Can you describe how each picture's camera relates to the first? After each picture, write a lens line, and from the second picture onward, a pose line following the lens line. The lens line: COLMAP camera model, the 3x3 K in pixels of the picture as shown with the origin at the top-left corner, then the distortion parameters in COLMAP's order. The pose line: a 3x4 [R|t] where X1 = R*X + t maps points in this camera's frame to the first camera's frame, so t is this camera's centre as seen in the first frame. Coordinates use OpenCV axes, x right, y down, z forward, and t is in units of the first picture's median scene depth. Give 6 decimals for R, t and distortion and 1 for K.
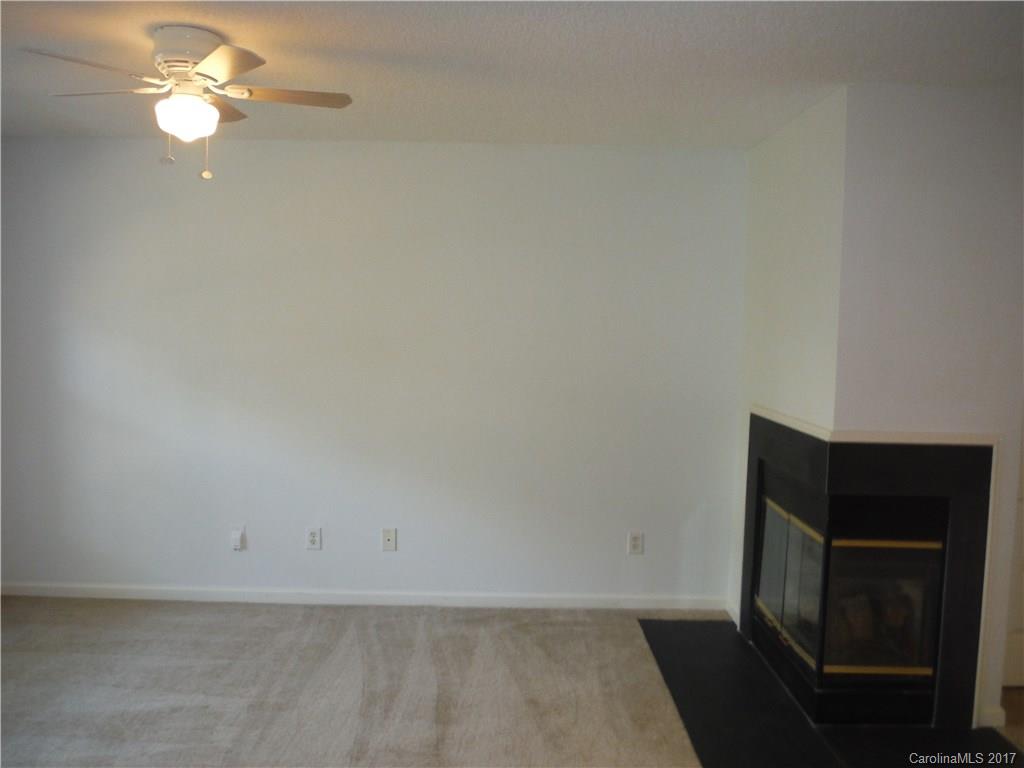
lens RADIAL K [[871.9, 0, 512.0], [0, 871.9, 384.0], [0, 0, 1]] dist [-0.052663, -0.001425]
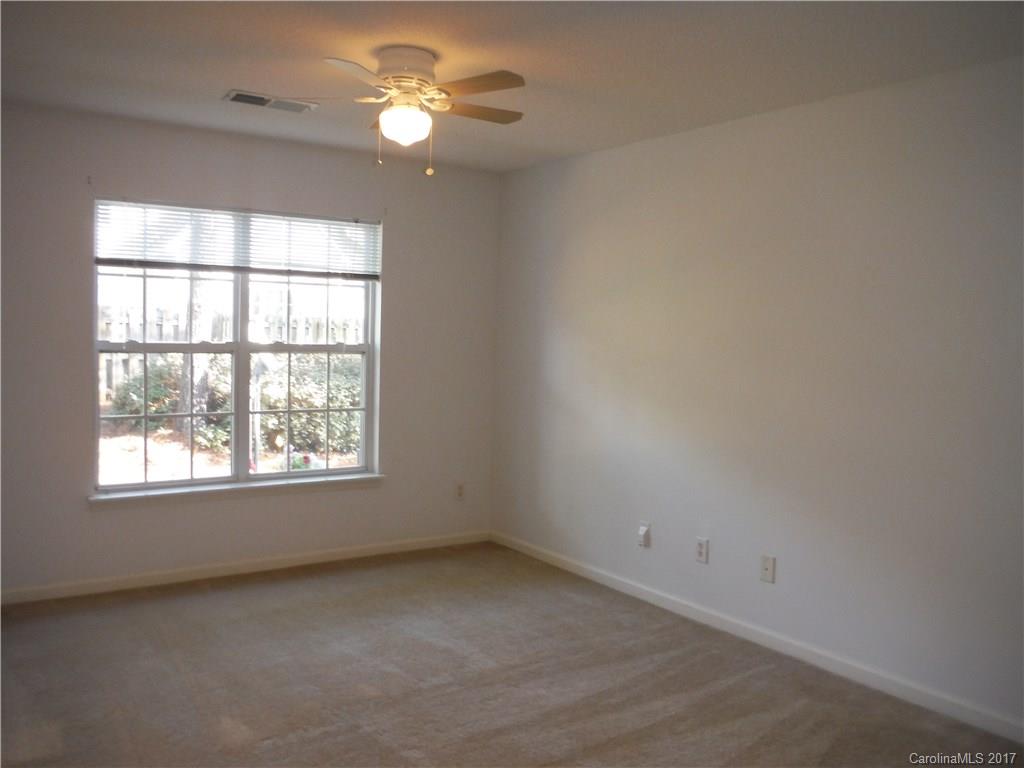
lens RADIAL K [[871.9, 0, 512.0], [0, 871.9, 384.0], [0, 0, 1]] dist [-0.052663, -0.001425]
pose [[0.550145, 0.042601, -0.833982, 0.485946], [-0.080690, 0.996737, -0.002314, 0.021700], [0.831162, 0.068567, 0.551787, 0.347179]]
